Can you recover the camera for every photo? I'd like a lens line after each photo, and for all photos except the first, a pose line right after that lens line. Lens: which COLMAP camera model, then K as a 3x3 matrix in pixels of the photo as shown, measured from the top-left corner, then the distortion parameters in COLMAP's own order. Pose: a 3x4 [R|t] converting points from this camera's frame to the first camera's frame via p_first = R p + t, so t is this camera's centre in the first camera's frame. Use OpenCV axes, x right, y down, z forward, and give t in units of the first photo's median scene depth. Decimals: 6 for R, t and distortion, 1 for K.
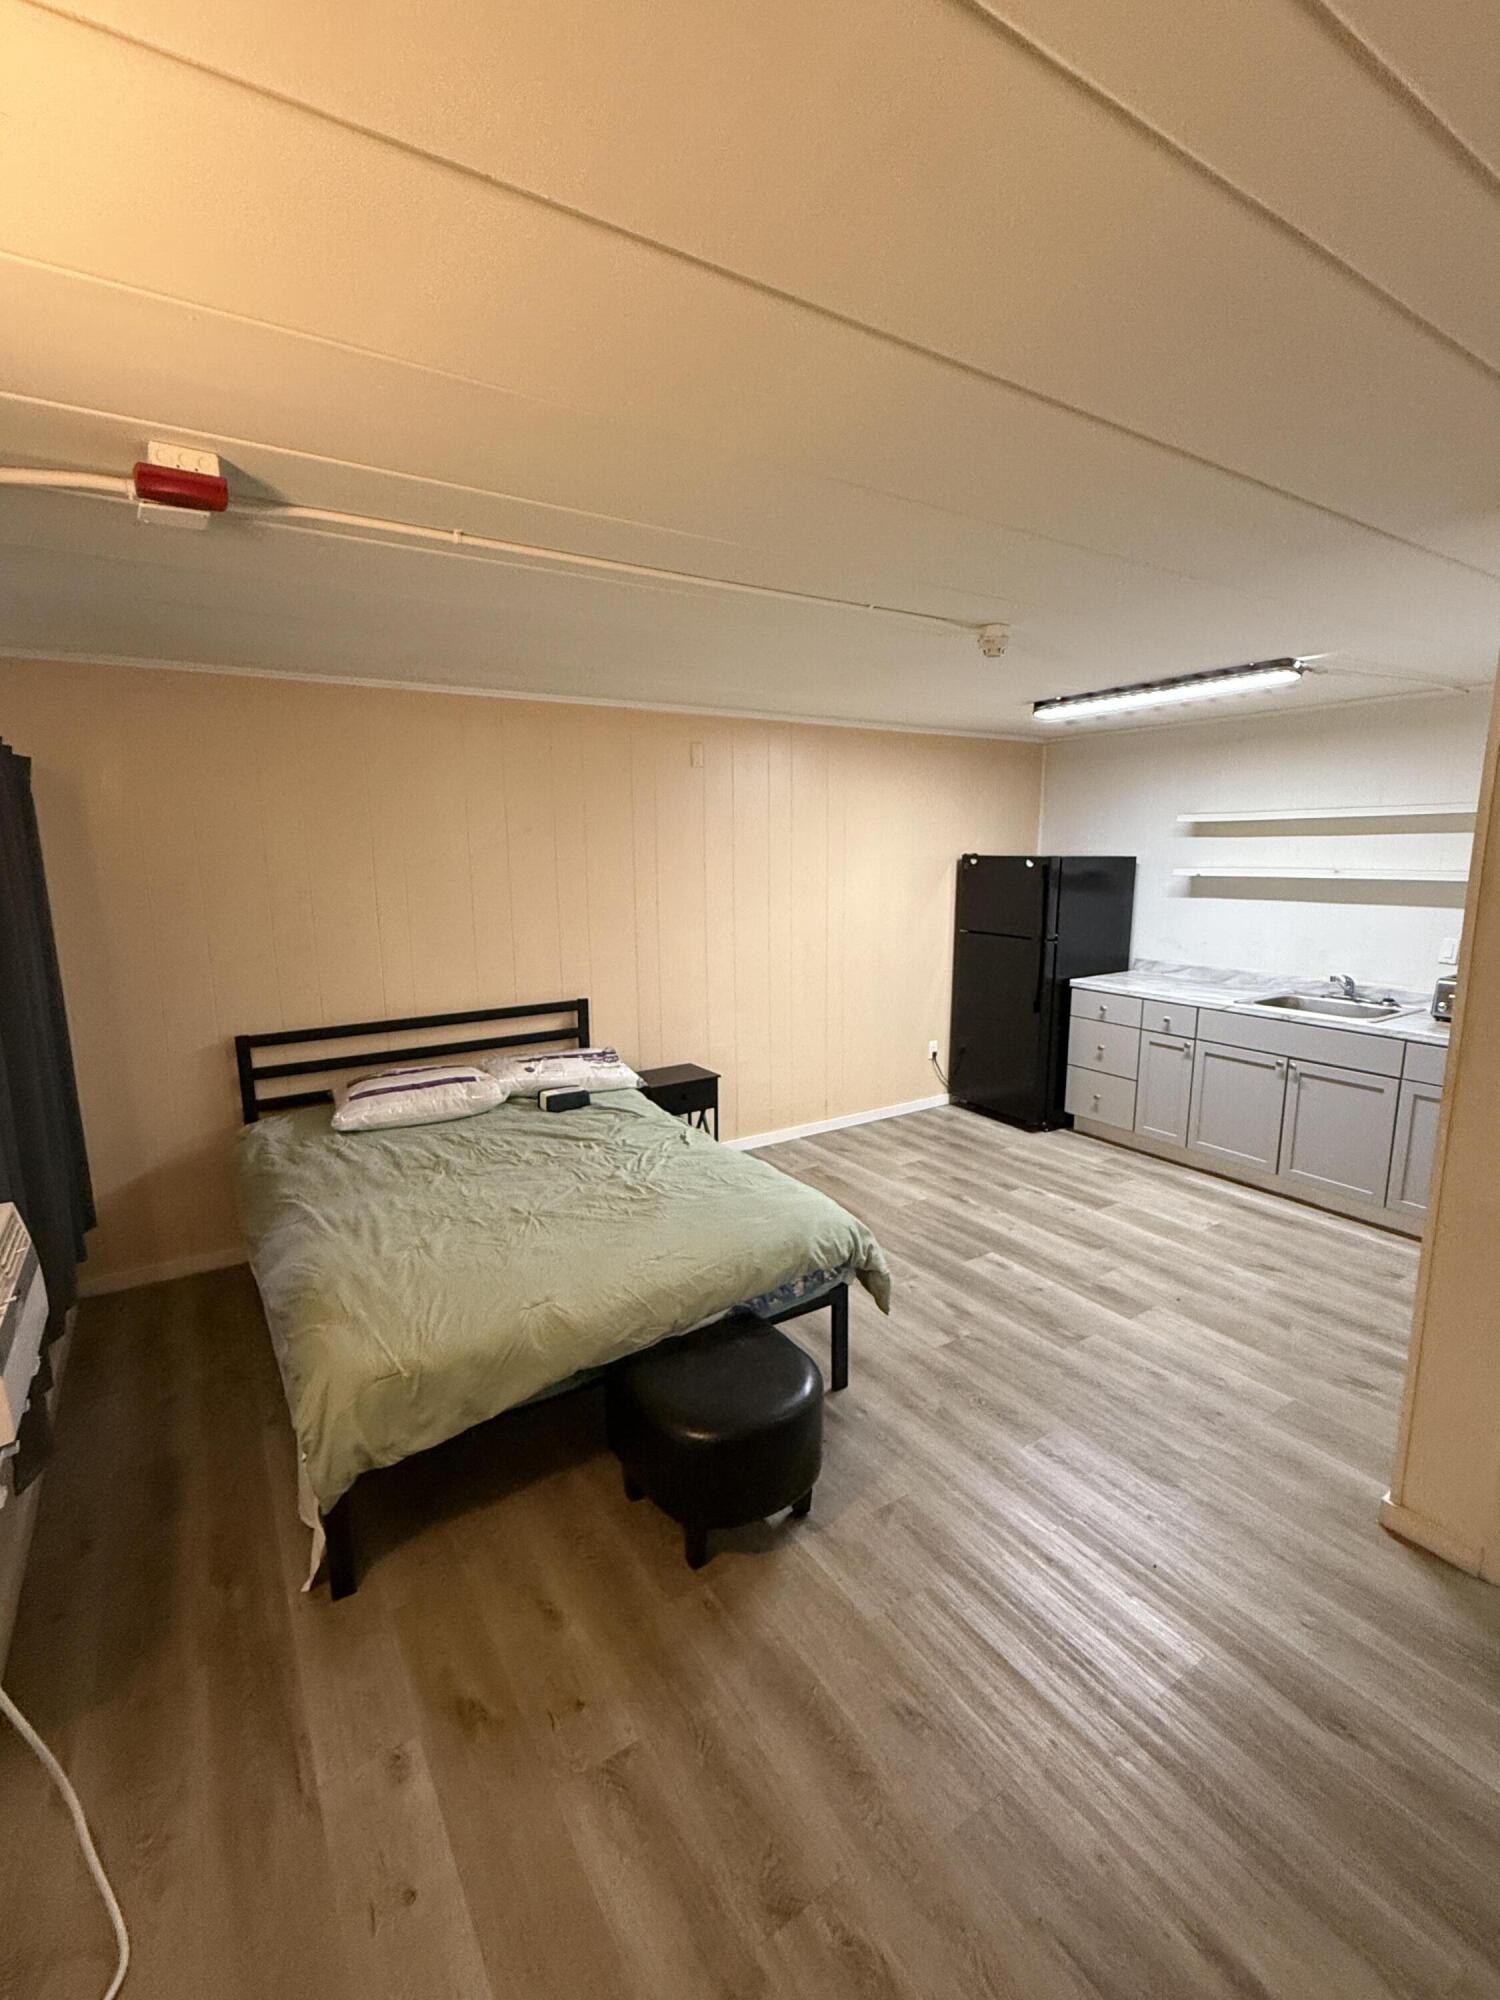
lens RADIAL K [[889.9, 0, 750.0], [0, 889.9, 1000.0], [0, 0, 1]] dist [0.001777, 0.000402]
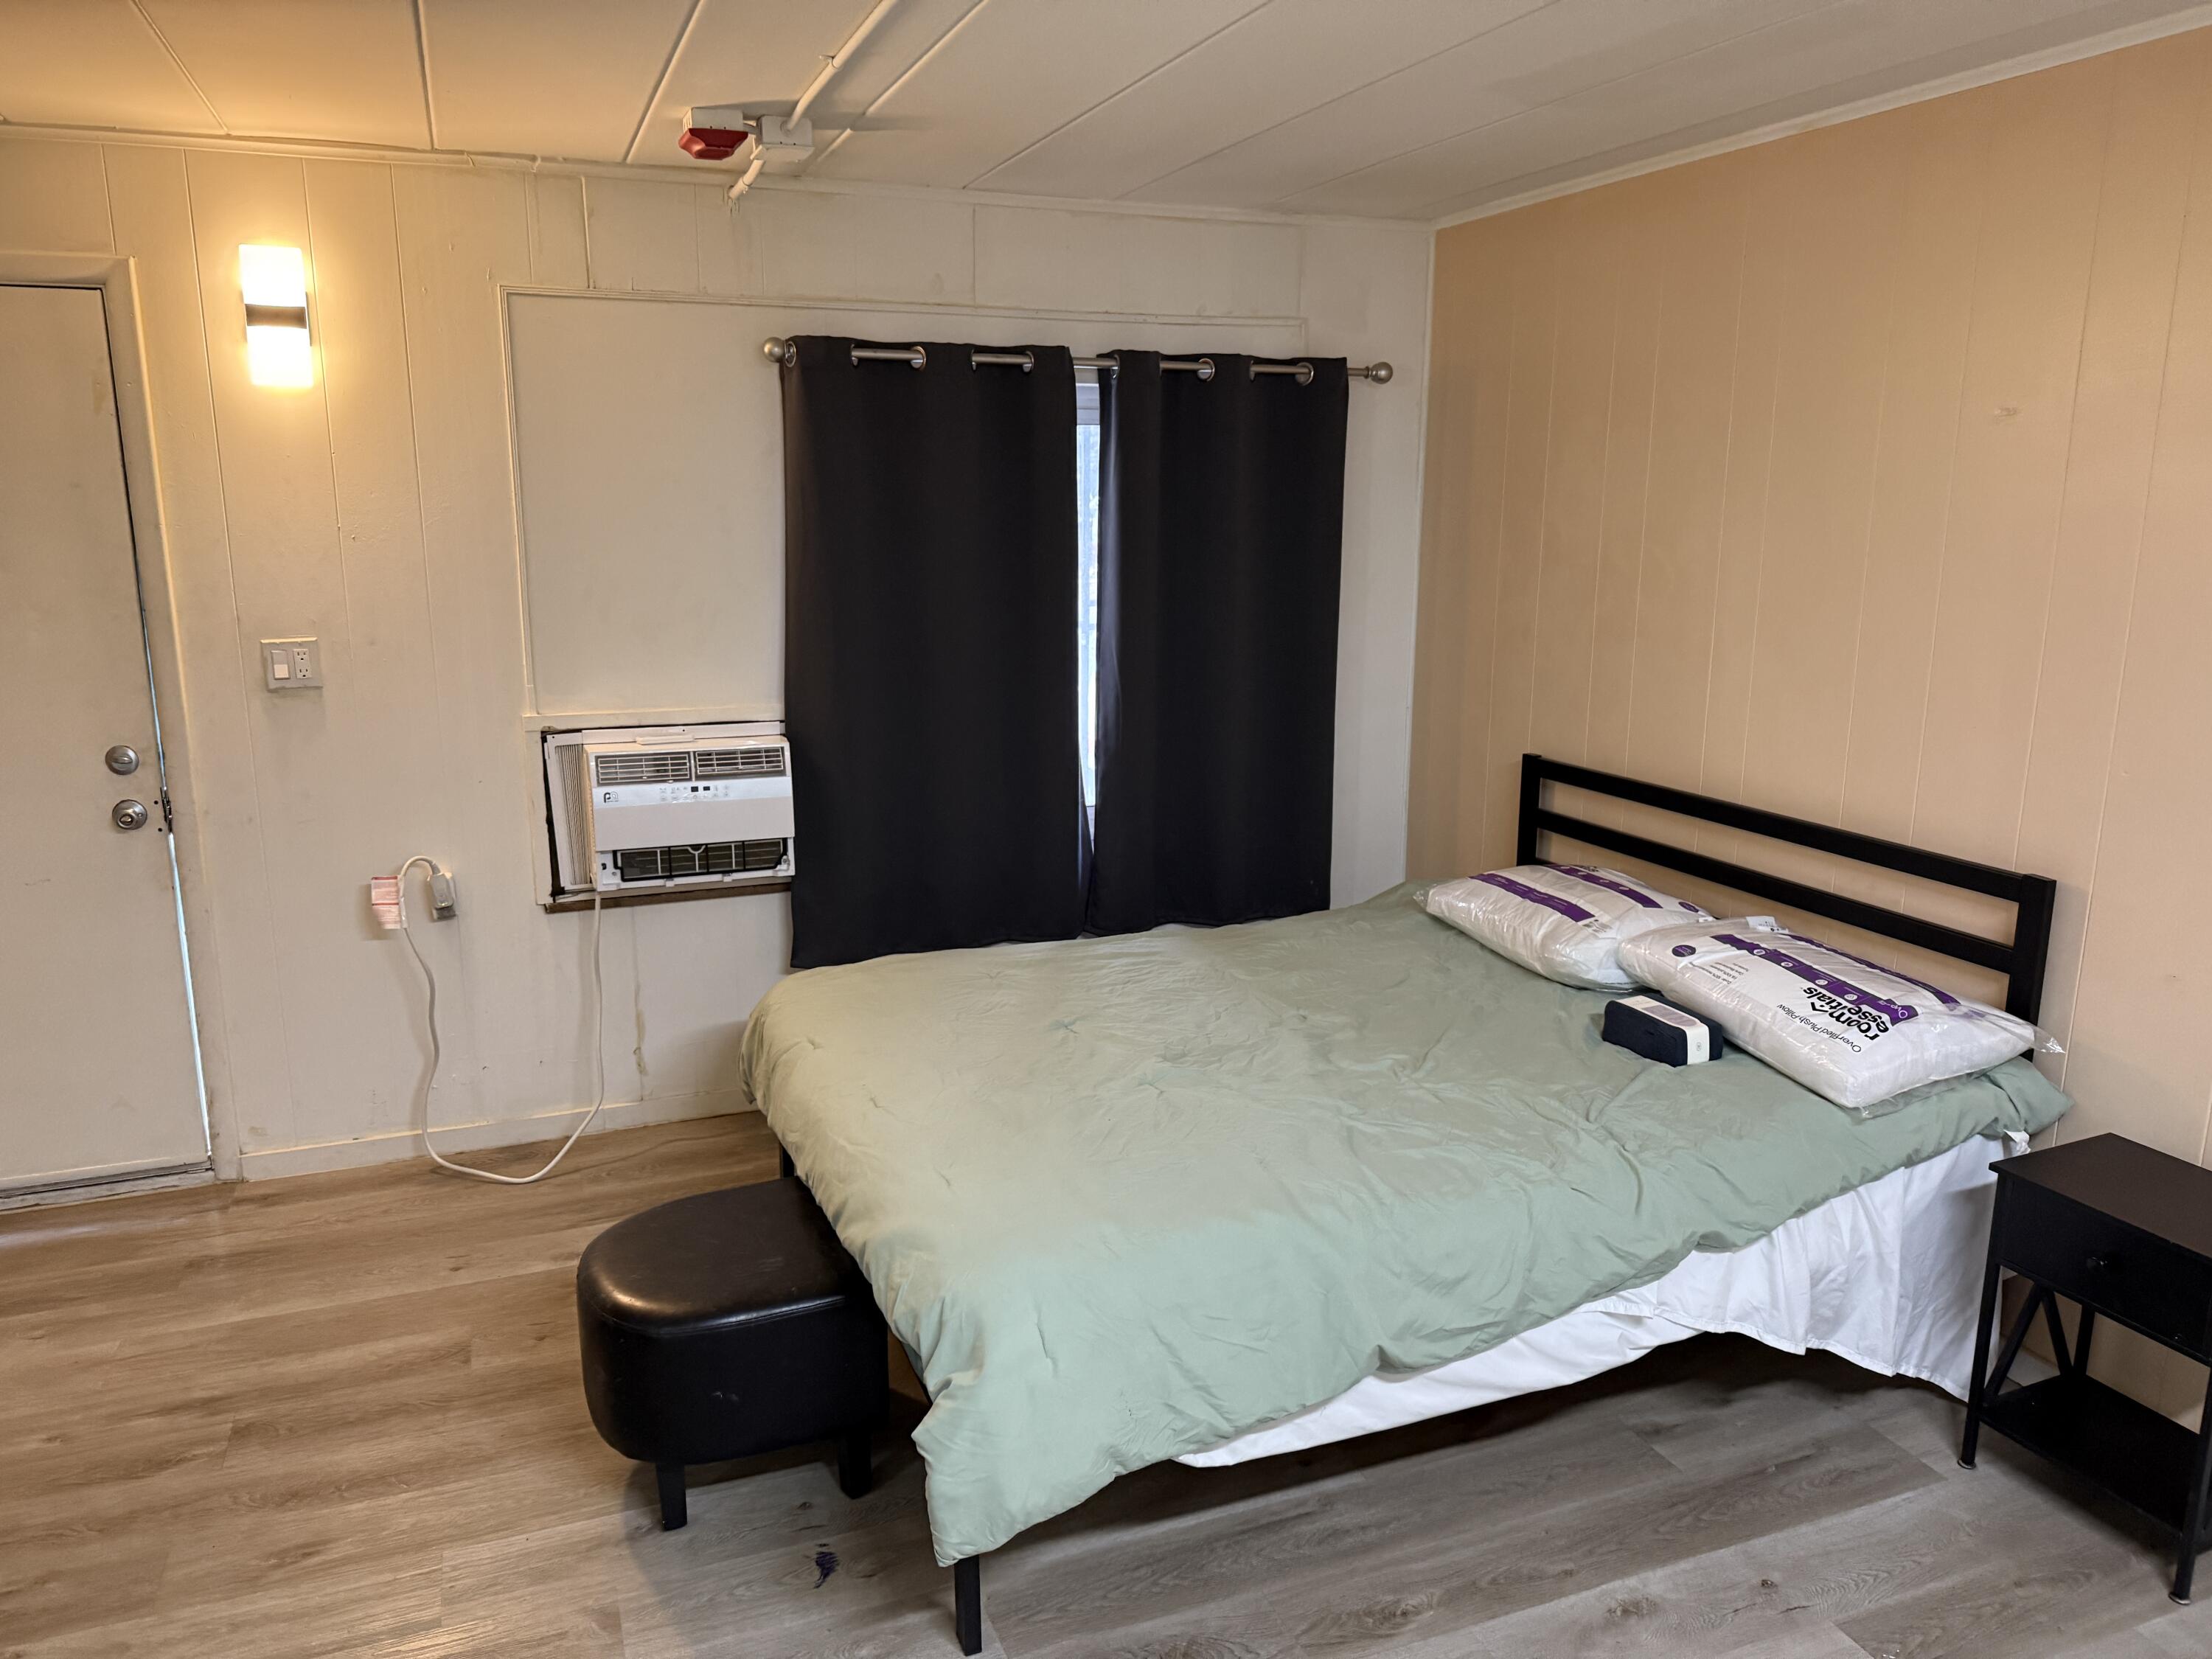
lens RADIAL K [[1558.6, 0, 1106.0], [0, 1558.6, 829.5], [0, 0, 1]] dist [-0.005408, -0.003691]
pose [[-0.199067, 0.211542, -0.956882, 0.721868], [-0.169158, 0.954350, 0.246174, -0.163788], [0.965276, 0.210869, -0.154196, 1.042604]]
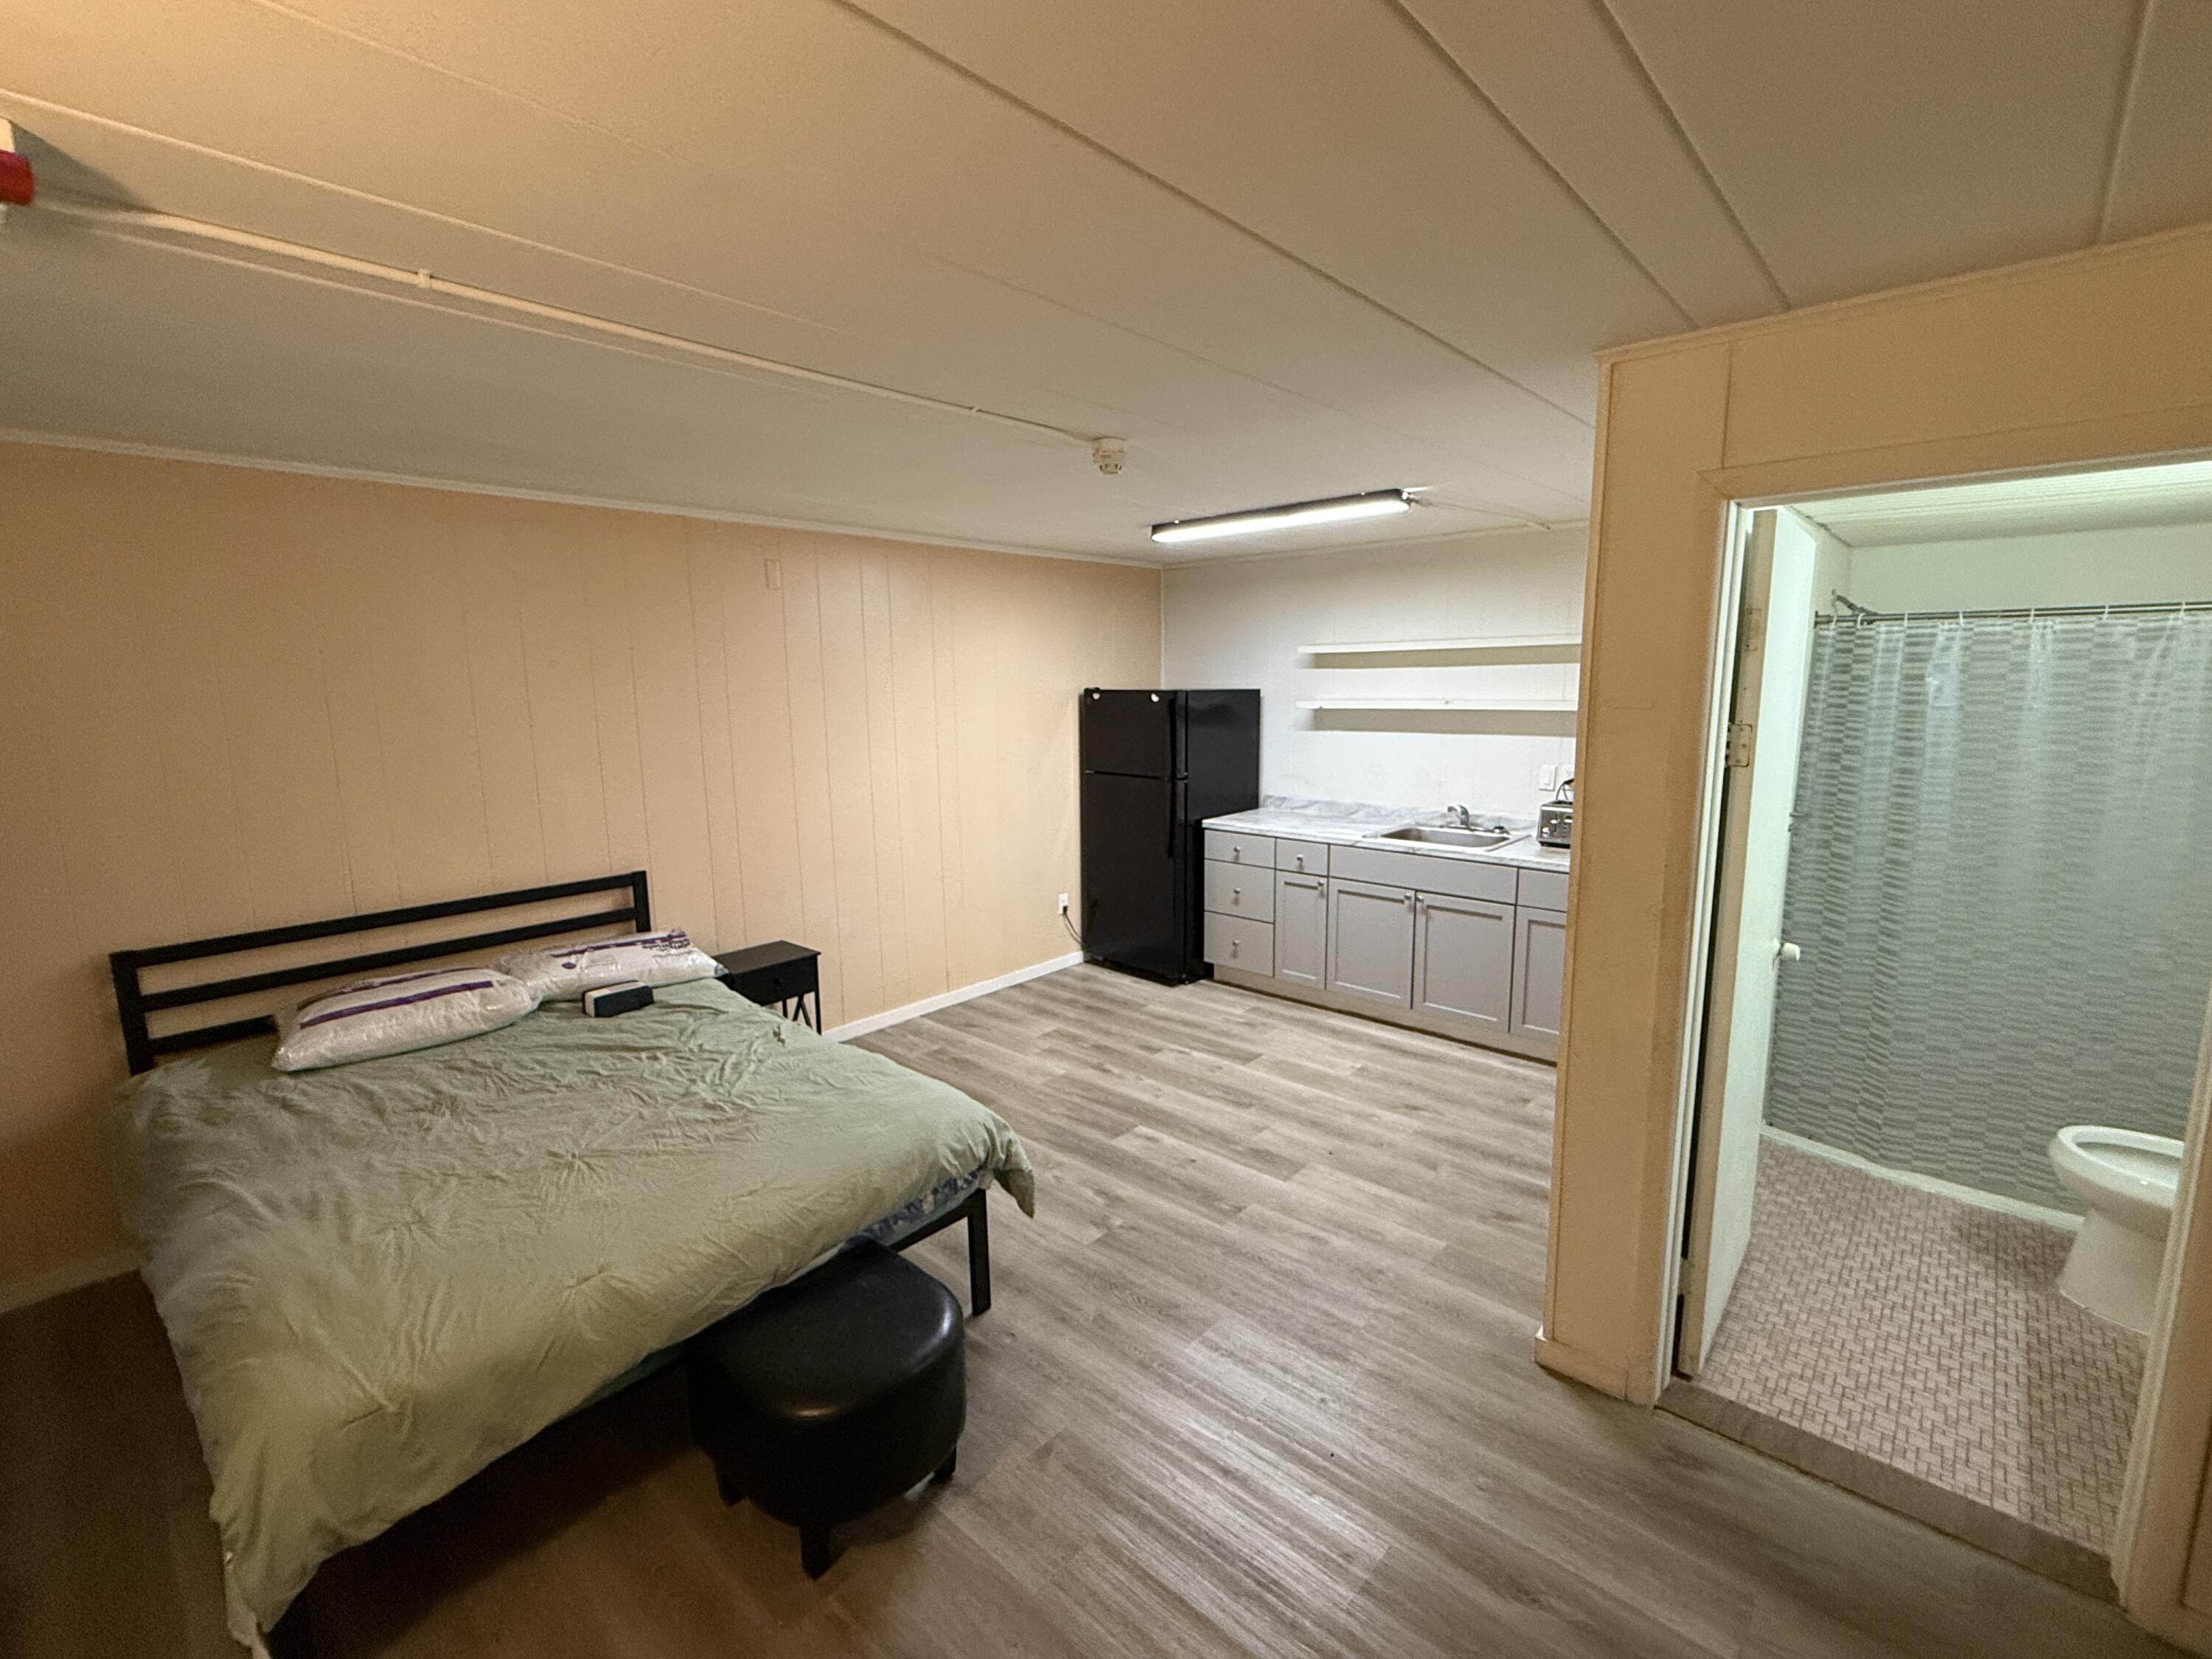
lens RADIAL K [[984.2, 0, 1106.0], [0, 984.2, 829.5], [0, 0, 1]] dist [0.001777, 0.000402]
pose [[0.966859, -0.045689, 0.251191, -0.000779], [0.050597, 0.998633, -0.013111, -0.008987], [-0.250249, 0.025386, 0.967849, 0.037306]]
